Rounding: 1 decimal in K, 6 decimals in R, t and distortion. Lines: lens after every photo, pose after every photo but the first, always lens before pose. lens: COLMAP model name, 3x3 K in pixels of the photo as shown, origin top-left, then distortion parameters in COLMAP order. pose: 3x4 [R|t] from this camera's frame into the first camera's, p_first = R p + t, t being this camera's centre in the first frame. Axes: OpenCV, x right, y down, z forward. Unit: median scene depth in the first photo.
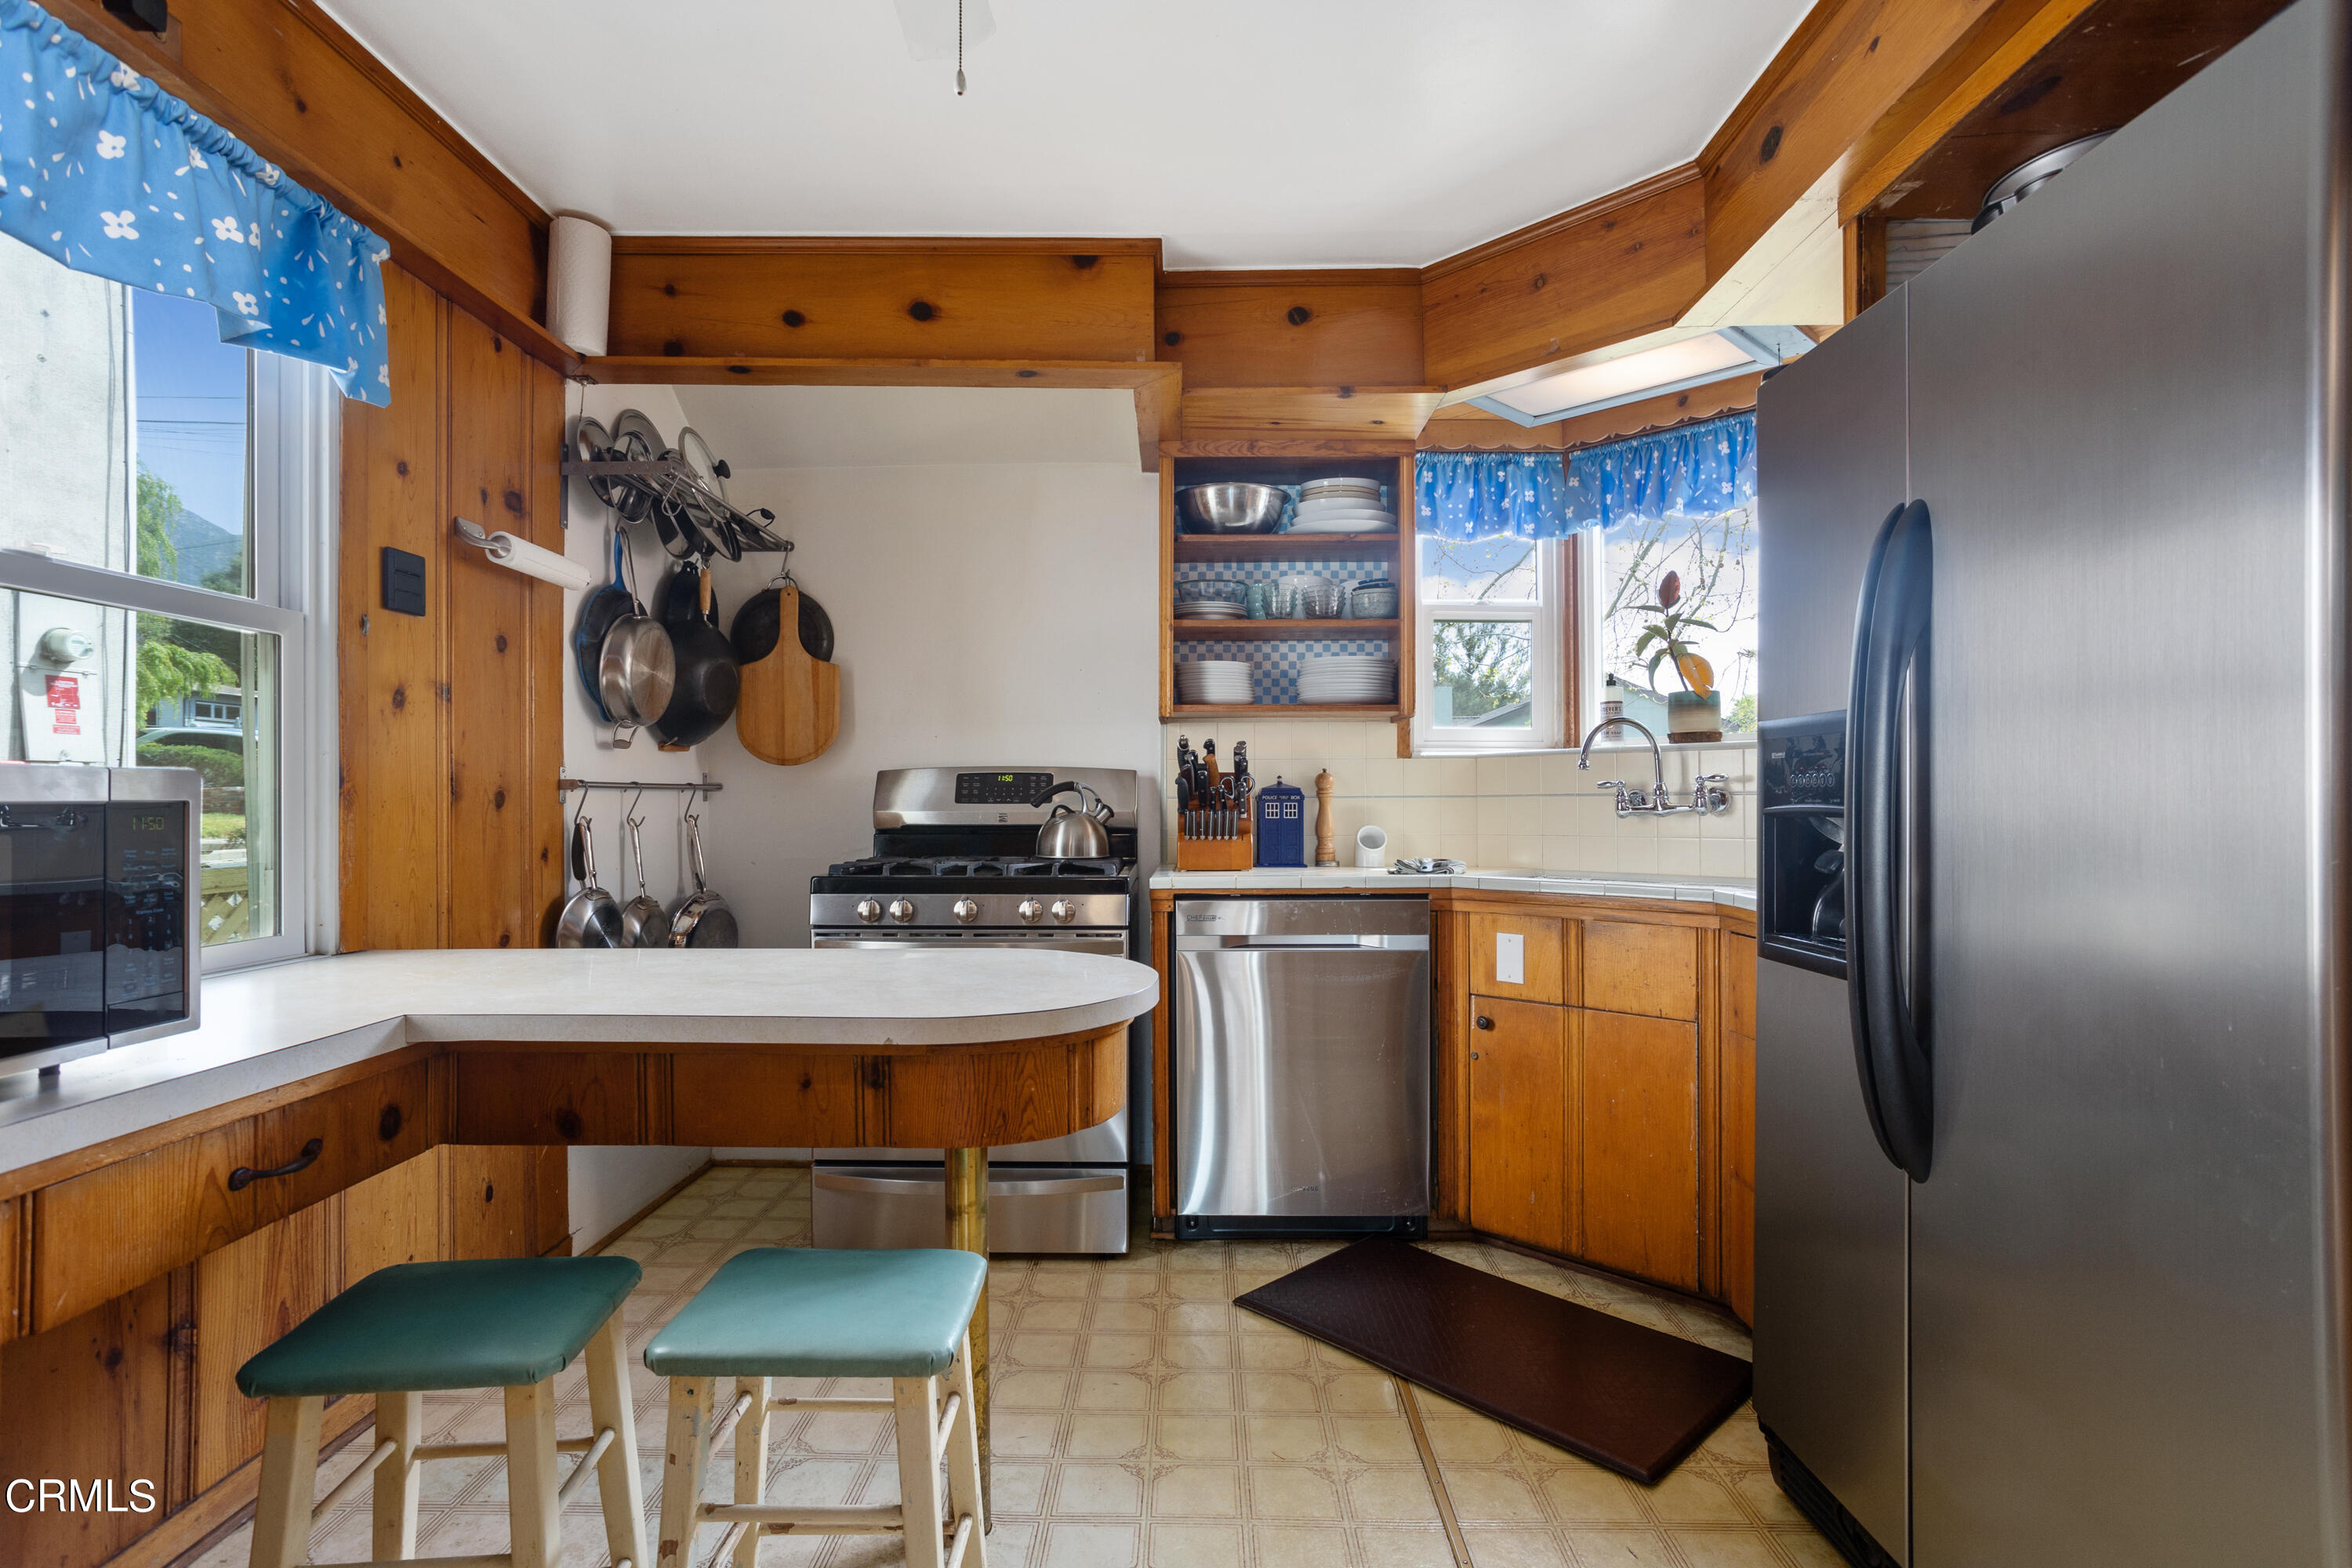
lens RADIAL K [[1147.6, 0, 1187.8], [0, 1147.6, 792.7], [0, 0, 1]] dist [-0.028096, 0.012528]
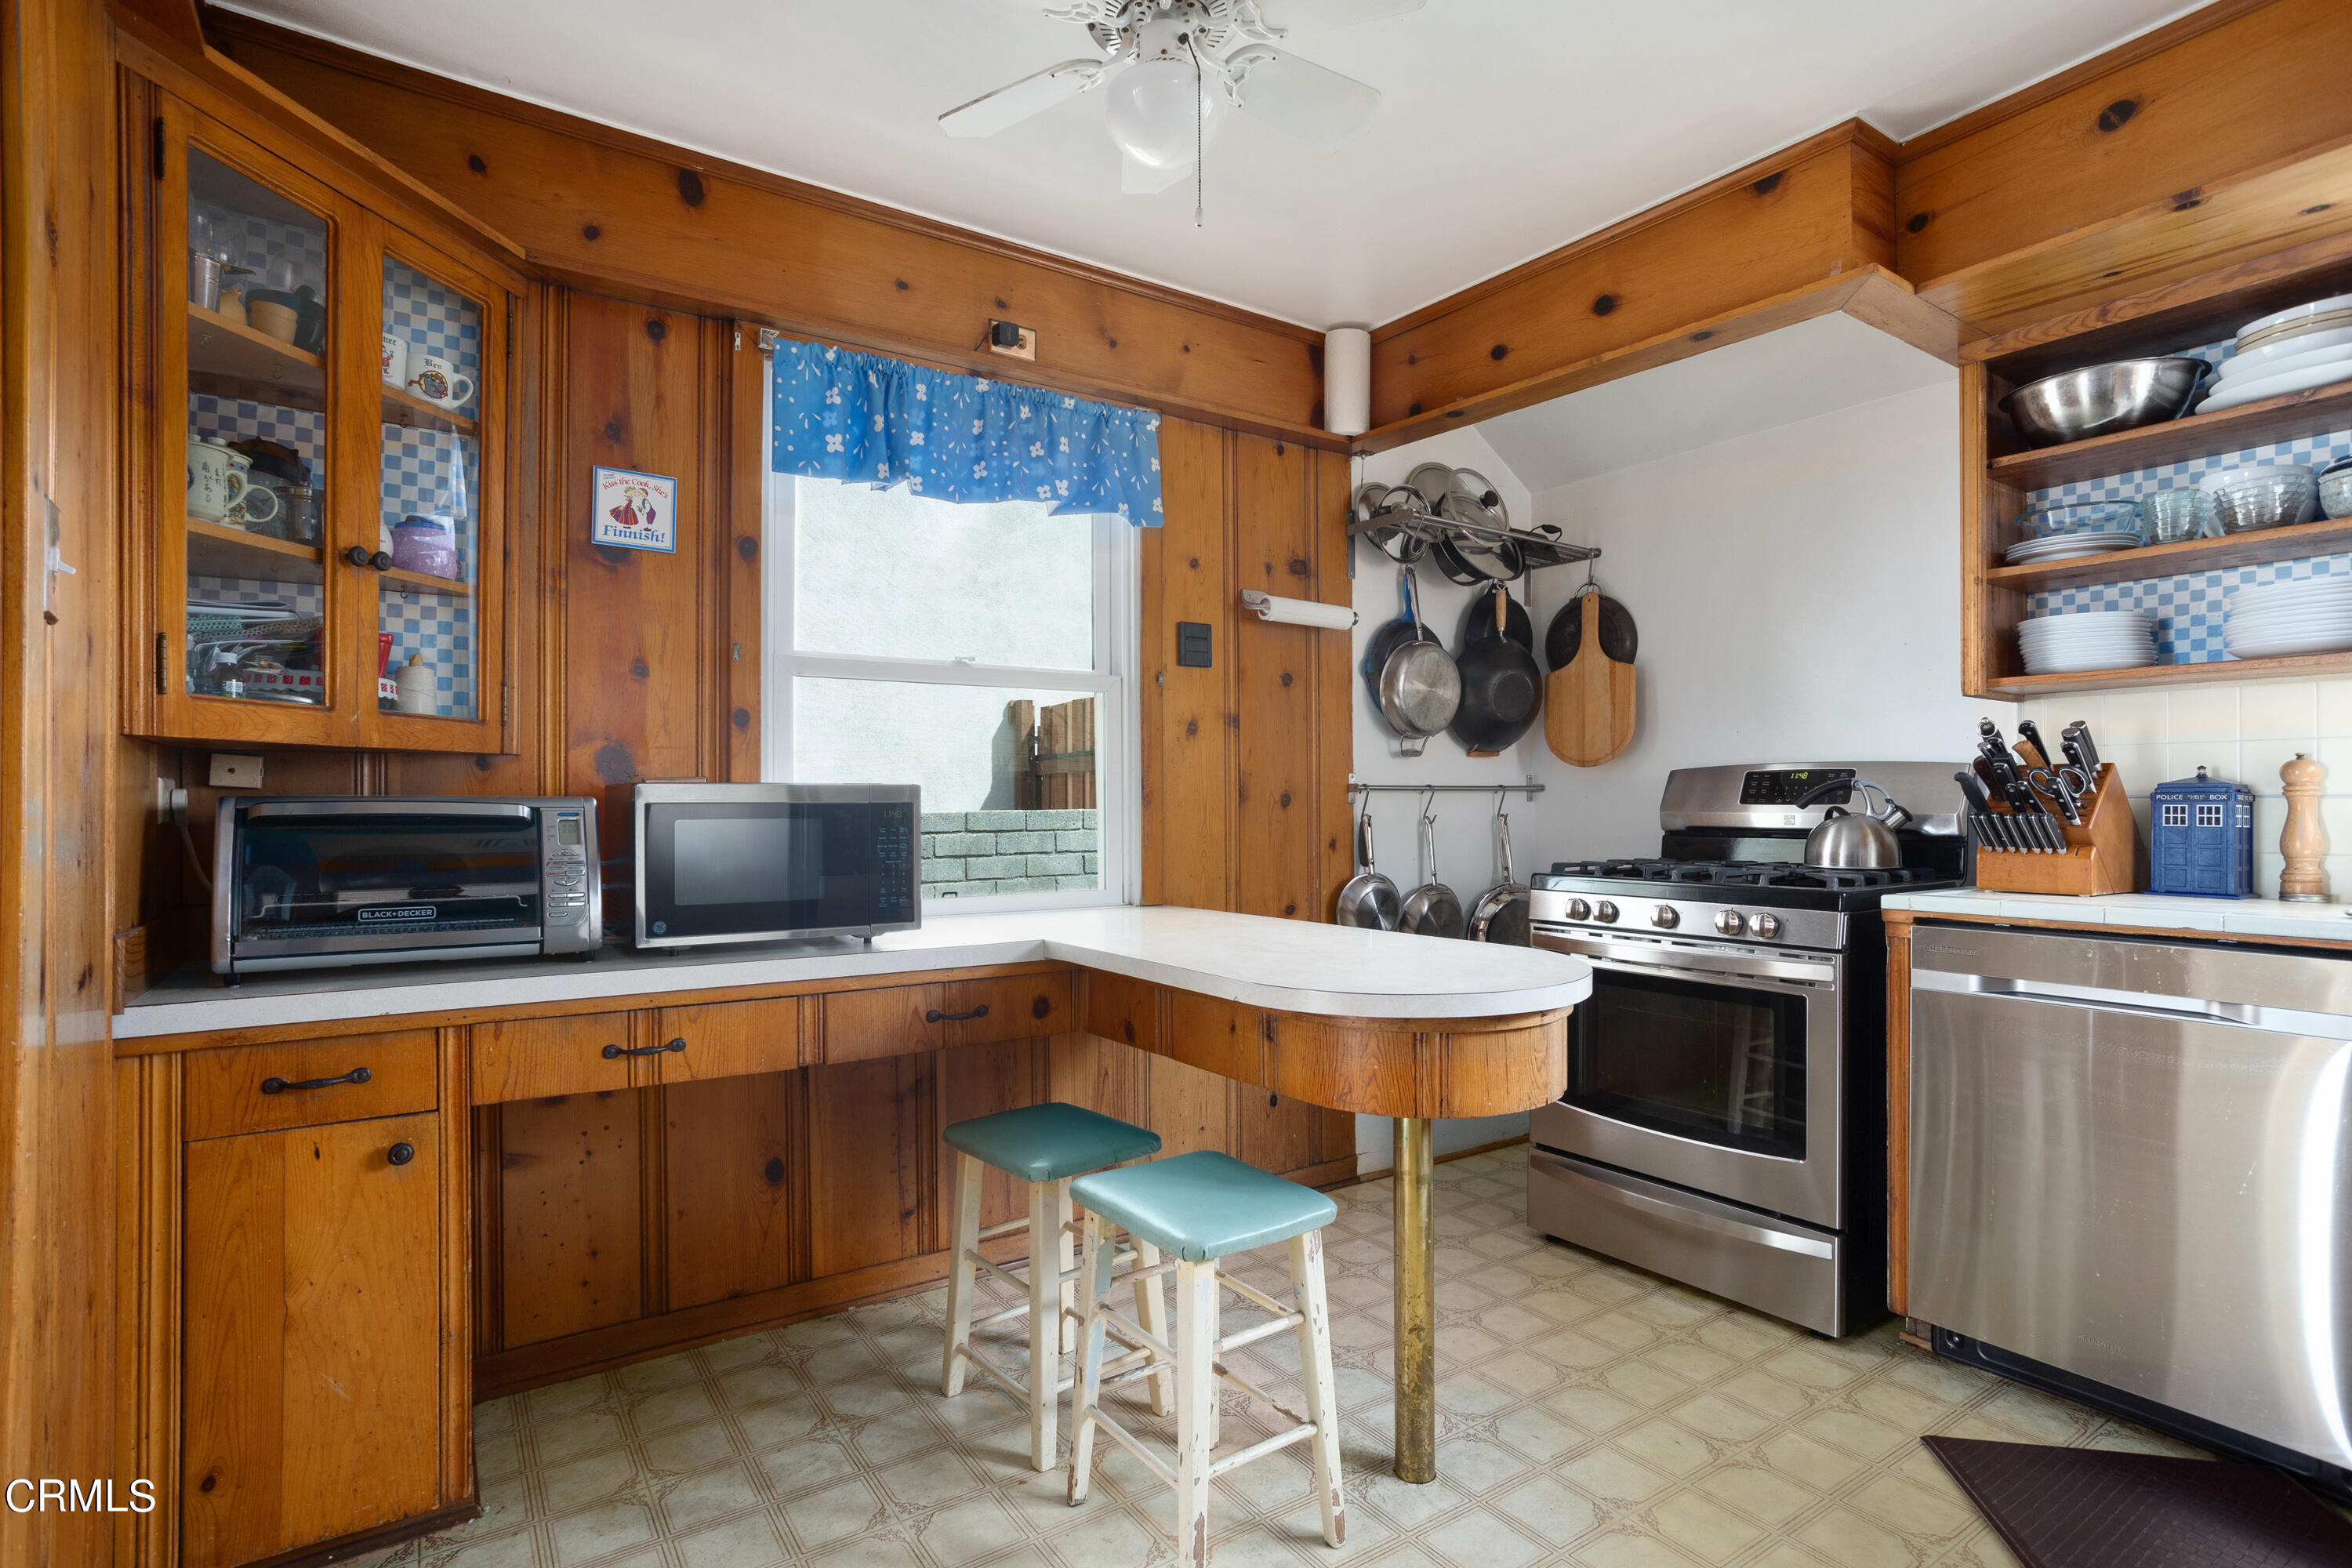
lens RADIAL K [[1147.6, 0, 1138.8], [0, 1147.6, 801.6], [0, 0, 1]] dist [-0.028096, 0.012528]
pose [[0.573048, 0.002304, -0.819519, 0.332046], [0.004825, 0.999969, 0.006185, -0.001088], [0.819508, -0.007498, 0.573019, 0.100581]]
